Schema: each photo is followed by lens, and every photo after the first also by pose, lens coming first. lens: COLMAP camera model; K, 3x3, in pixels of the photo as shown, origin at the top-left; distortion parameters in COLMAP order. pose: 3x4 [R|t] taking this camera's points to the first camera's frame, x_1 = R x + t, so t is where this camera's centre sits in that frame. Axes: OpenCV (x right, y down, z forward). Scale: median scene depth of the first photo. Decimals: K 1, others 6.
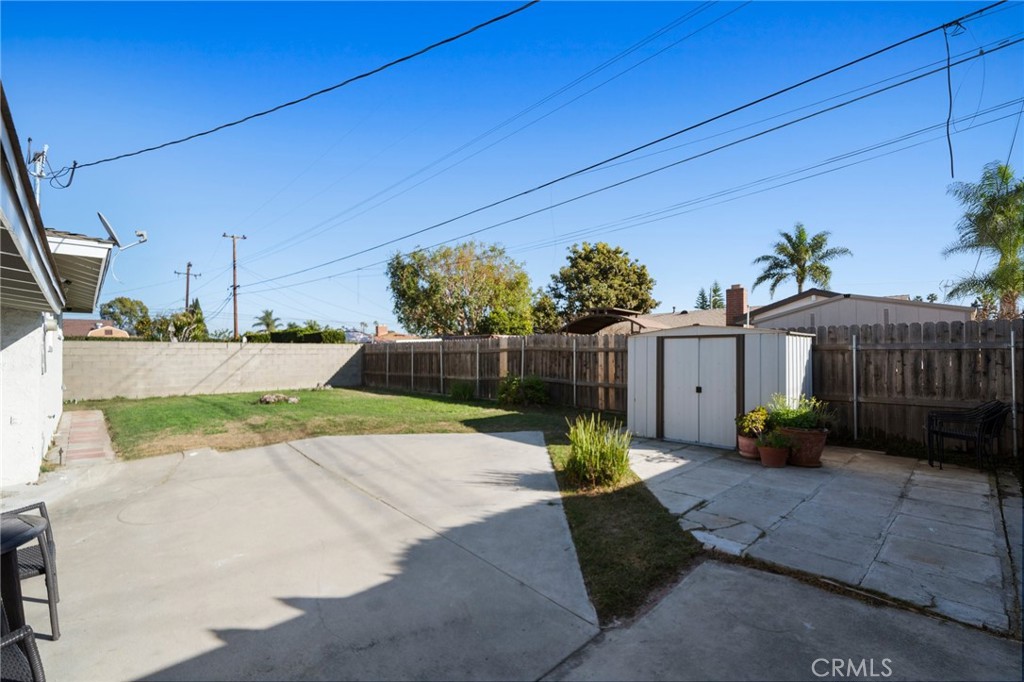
lens RADIAL K [[441.8, 0, 505.6], [0, 441.8, 356.8], [0, 0, 1]] dist [0.001126, 0.001467]
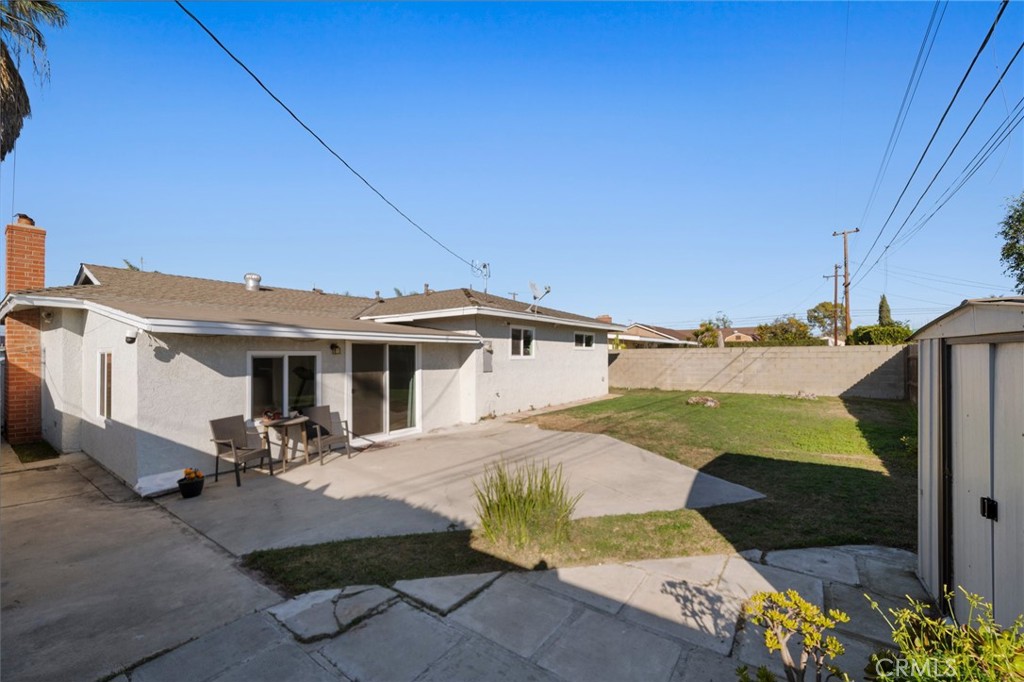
lens RADIAL K [[411.9, 0, 512.5], [0, 411.9, 354.1], [0, 0, 1]] dist [-0.000664, -0.000193]
pose [[0.181681, 0.000847, -0.983357, 0.359503], [-0.001104, 0.999999, 0.000657, -0.019031], [0.983357, 0.000966, 0.181682, 0.333780]]
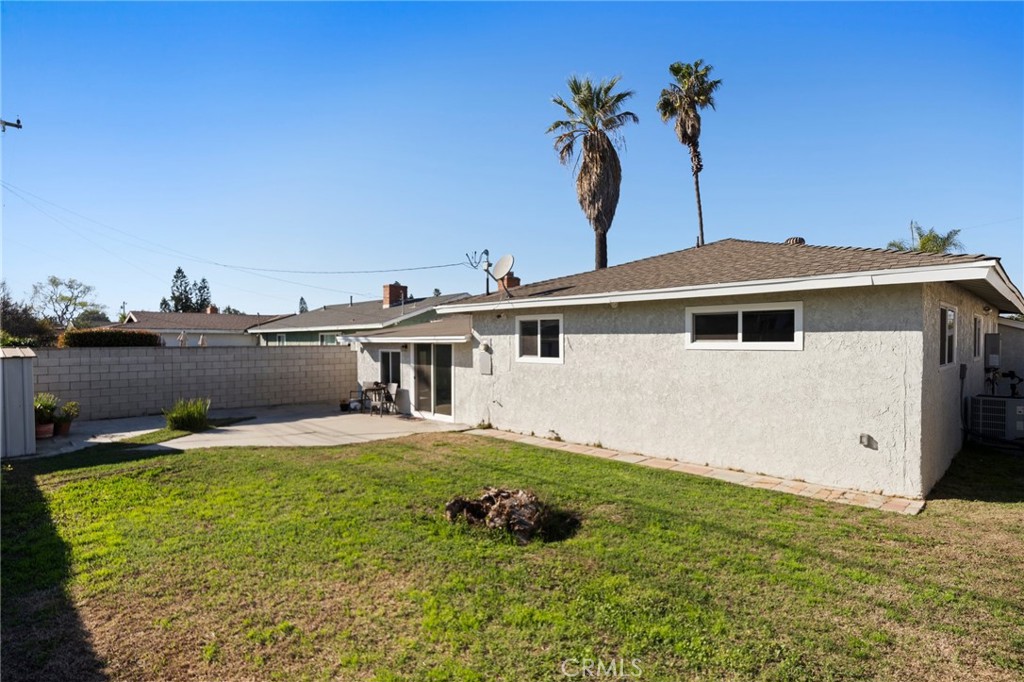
lens RADIAL K [[528.7, 0, 512.6], [0, 528.7, 346.1], [0, 0, 1]] dist [0.002757, -0.002097]
pose [[-0.999751, 0.013851, -0.017490, -0.482428], [0.013481, 0.999686, 0.021111, -0.050641], [0.017777, 0.020870, -0.999624, 1.345927]]
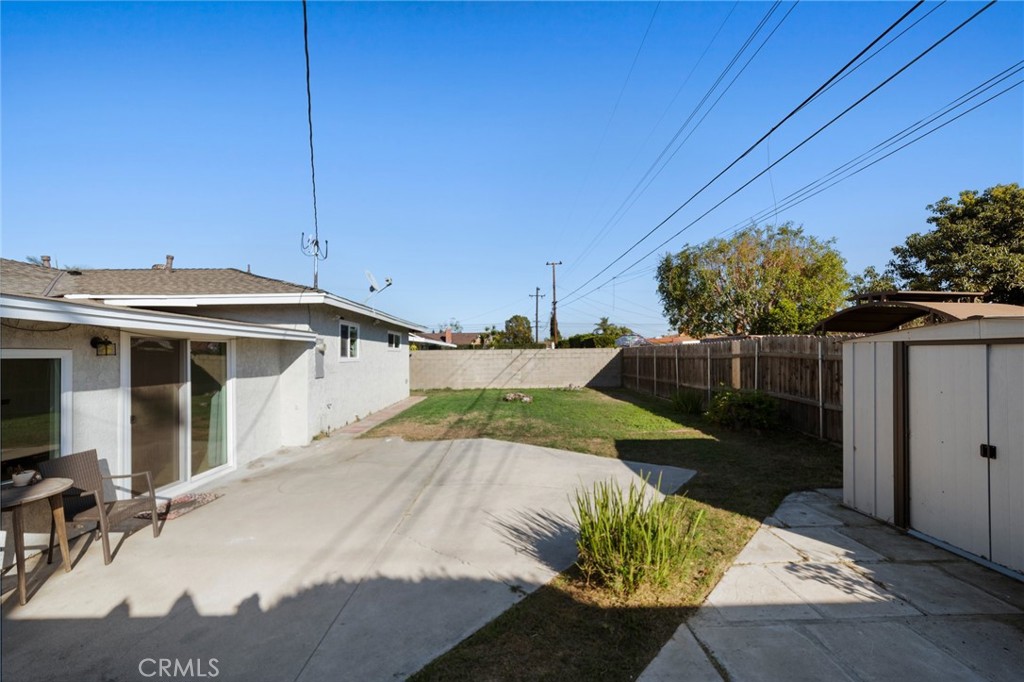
lens RADIAL K [[398.1, 0, 511.5], [0, 398.1, 350.9], [0, 0, 1]] dist [-0.000659, -0.000283]
pose [[0.738726, -0.009450, -0.673939, 0.187740], [0.002712, 0.999935, -0.011048, -0.017590], [0.674000, 0.006334, 0.738704, 0.176545]]
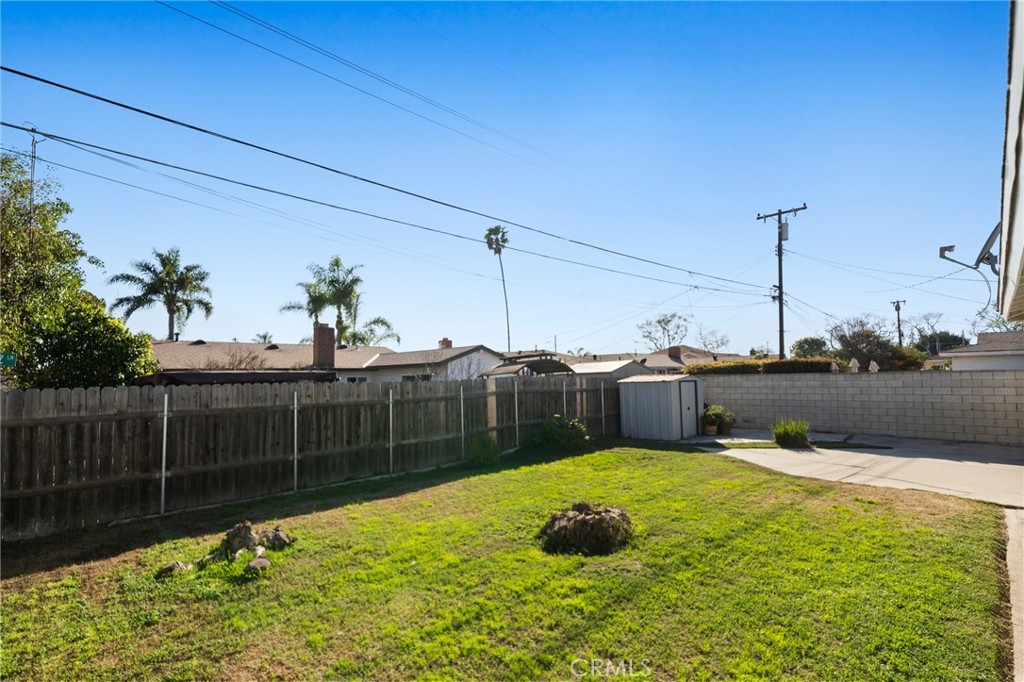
lens RADIAL K [[483.9, 0, 508.9], [0, 483.9, 341.6], [0, 0, 1]] dist [0.004591, -0.000070]
pose [[-0.028368, 0.086219, 0.995872, -0.912169], [0.029930, 0.995900, -0.085369, -0.033738], [-0.999149, 0.027385, -0.030832, 1.003905]]
